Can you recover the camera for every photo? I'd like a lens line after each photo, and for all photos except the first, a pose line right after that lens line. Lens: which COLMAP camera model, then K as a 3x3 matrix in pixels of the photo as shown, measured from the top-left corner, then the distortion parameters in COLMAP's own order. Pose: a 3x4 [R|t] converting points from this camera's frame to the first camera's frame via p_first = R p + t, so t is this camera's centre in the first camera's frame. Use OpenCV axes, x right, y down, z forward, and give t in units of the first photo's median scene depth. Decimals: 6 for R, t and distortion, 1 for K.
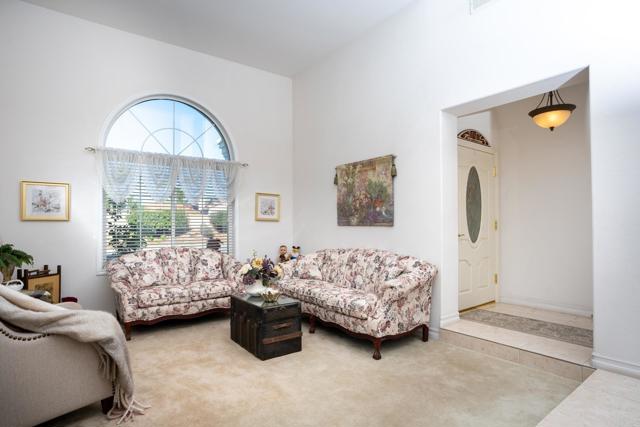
lens RADIAL K [[345.7, 0, 319.0], [0, 345.7, 227.3], [0, 0, 1]] dist [-0.000025, 0.000132]
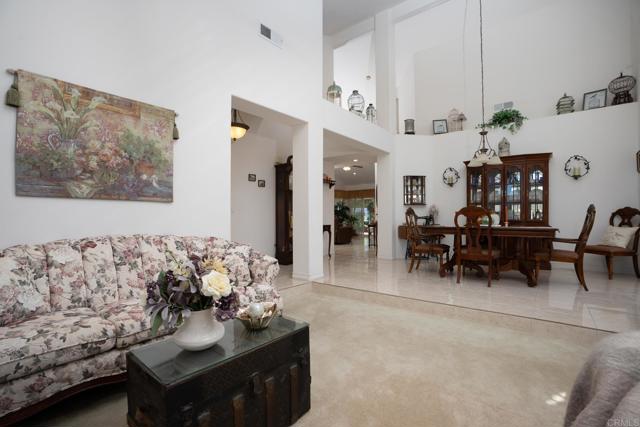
lens RADIAL K [[306.4, 0, 320.0], [0, 306.4, 213.5], [0, 0, 1]] dist [-0.002154, -0.000287]
pose [[-0.243228, 0.004789, 0.969957, -0.509337], [0.001561, 0.999988, -0.004546, 0.024396], [-0.969968, 0.000409, -0.243233, 0.794233]]
